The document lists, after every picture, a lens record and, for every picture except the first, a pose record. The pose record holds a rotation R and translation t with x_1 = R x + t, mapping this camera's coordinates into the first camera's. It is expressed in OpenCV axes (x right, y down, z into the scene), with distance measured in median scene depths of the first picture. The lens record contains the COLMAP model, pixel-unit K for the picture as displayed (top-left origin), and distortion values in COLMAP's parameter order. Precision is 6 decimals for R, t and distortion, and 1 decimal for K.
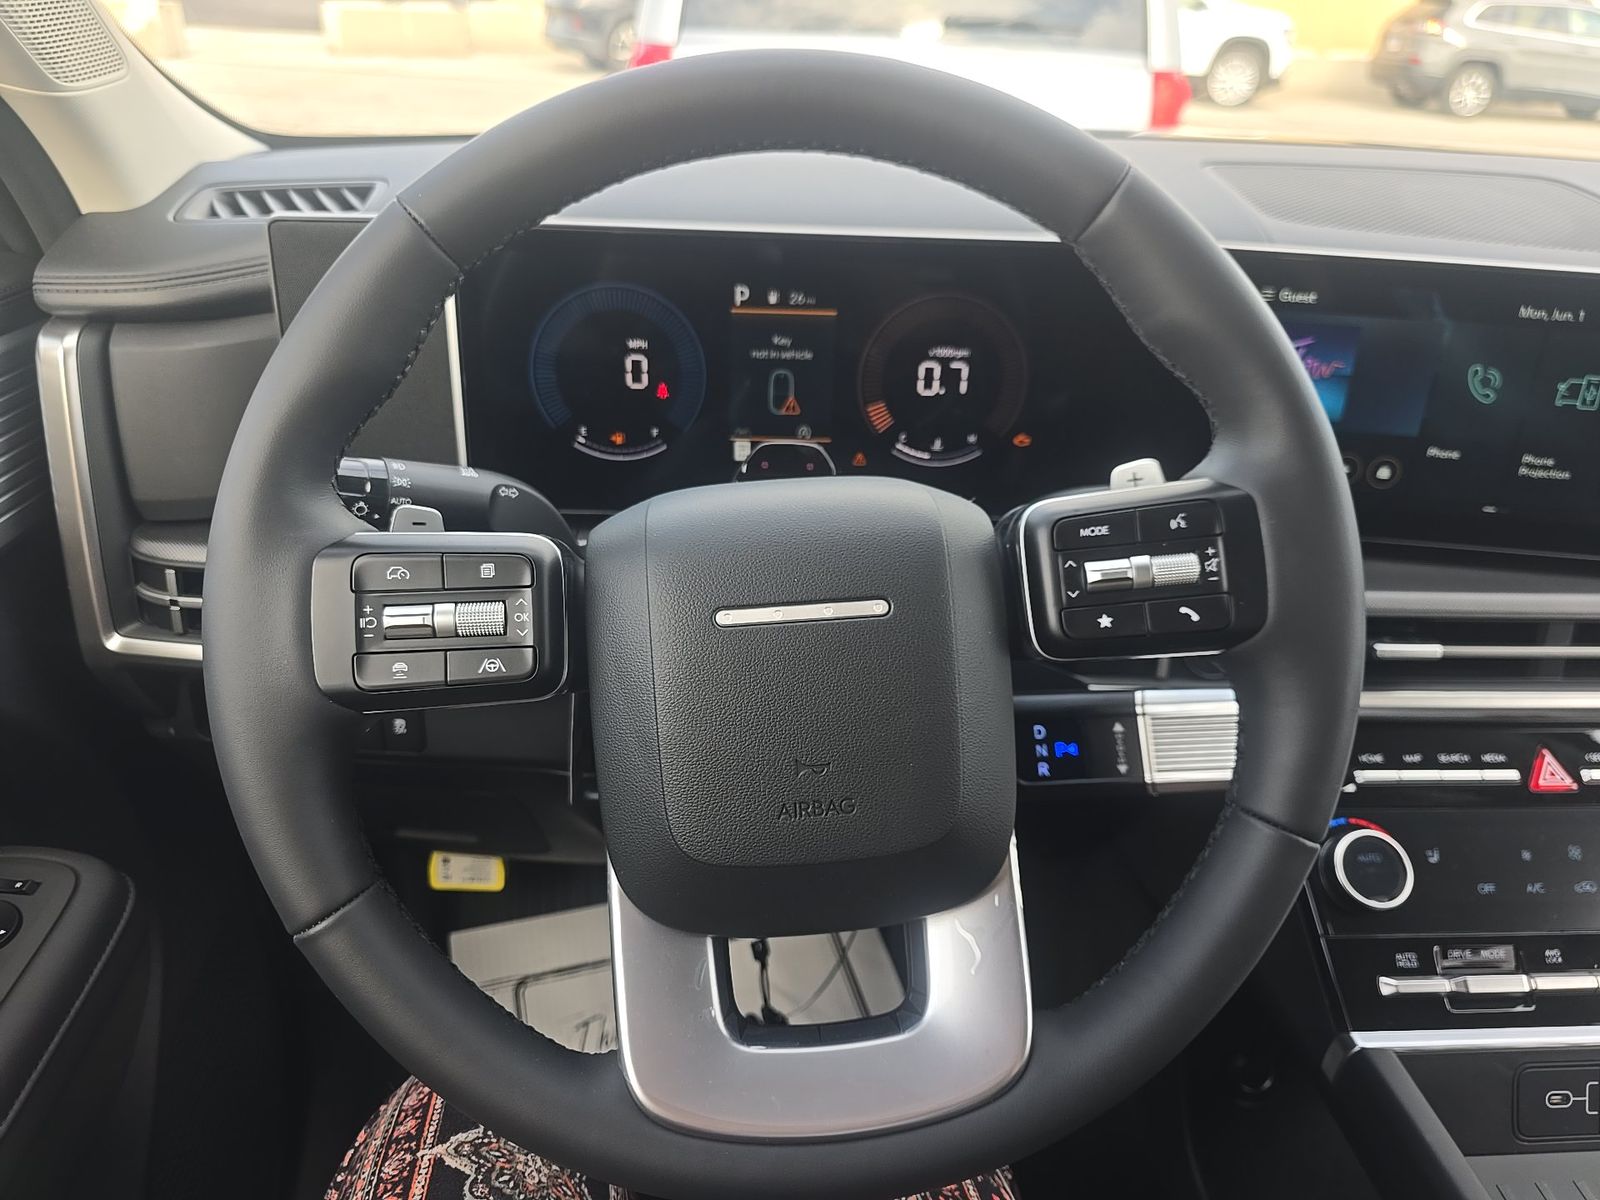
lens RADIAL K [[1087.5, 0, 778.6], [0, 1087.5, 622.0], [0, 0, 1]] dist [0.048425, -0.059775]
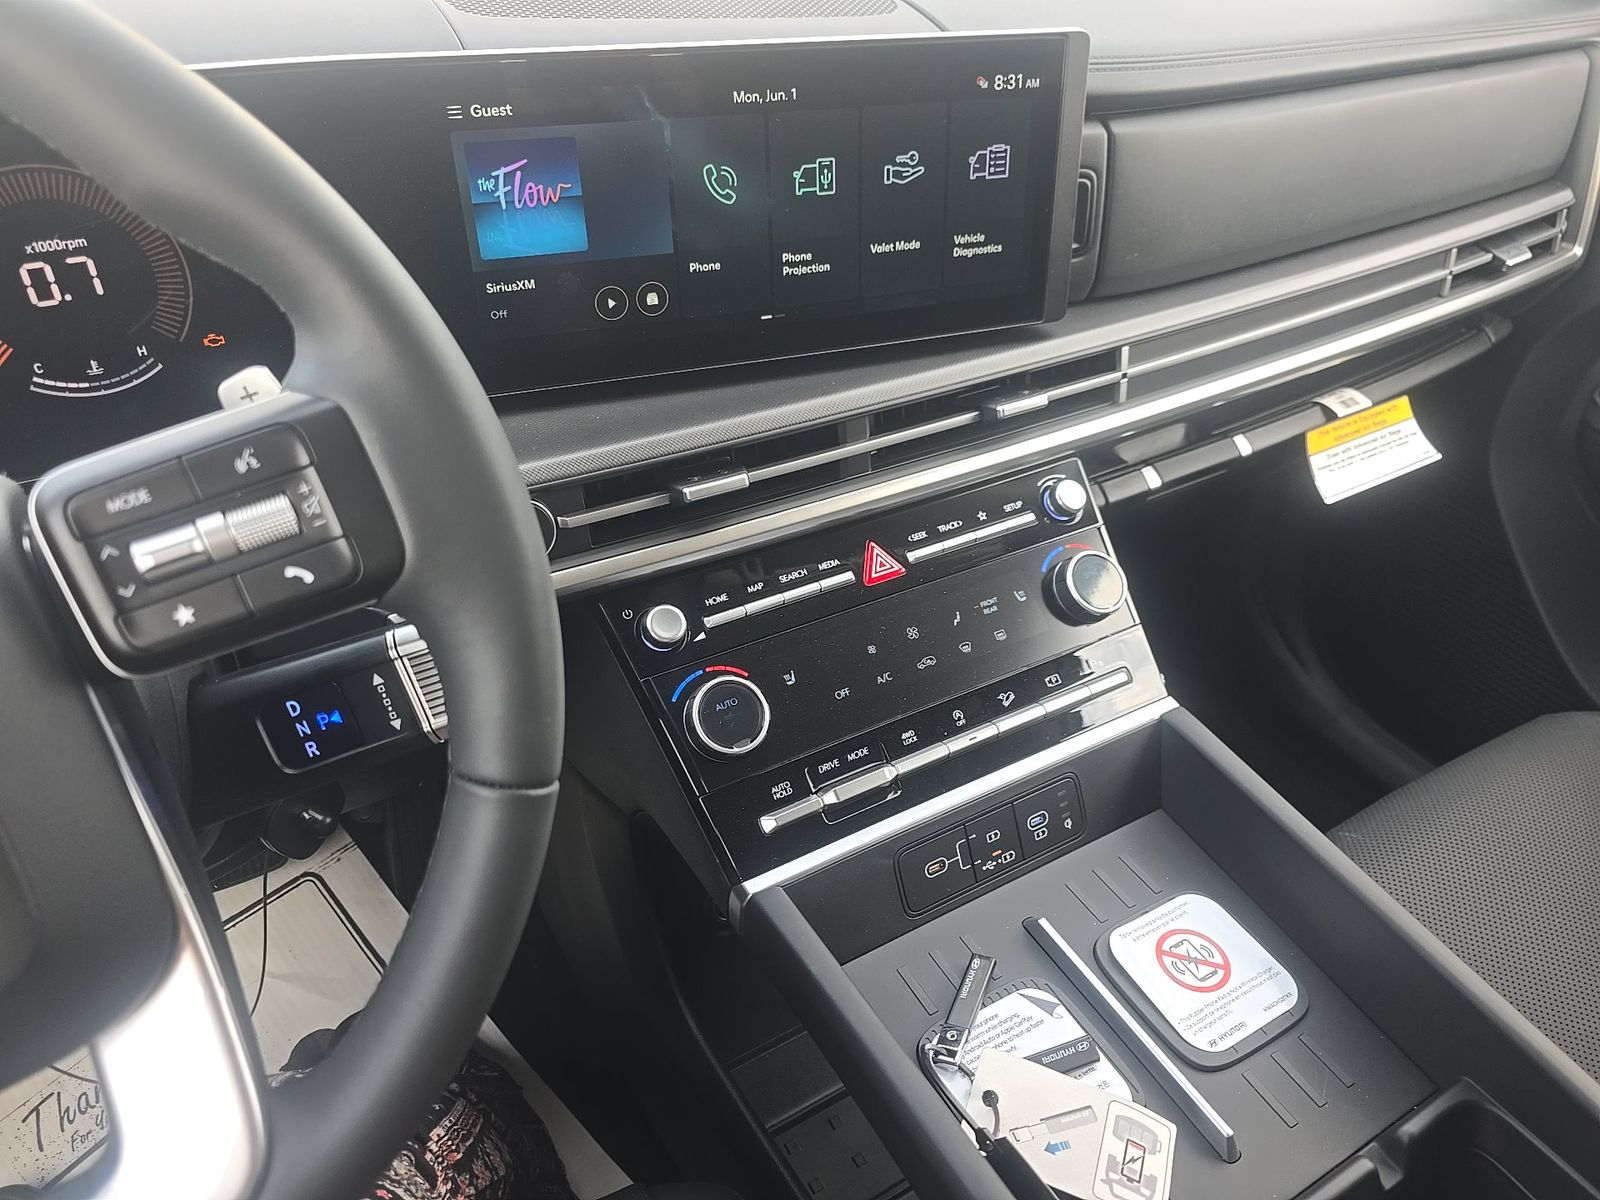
lens RADIAL K [[1087.5, 0, 778.6], [0, 1087.5, 622.0], [0, 0, 1]] dist [0.048425, -0.059775]
pose [[0.894066, -0.286751, 0.344123, 0.269259], [0.231959, 0.953596, 0.191960, -0.030688], [-0.383199, -0.091803, 0.919092, 0.099172]]
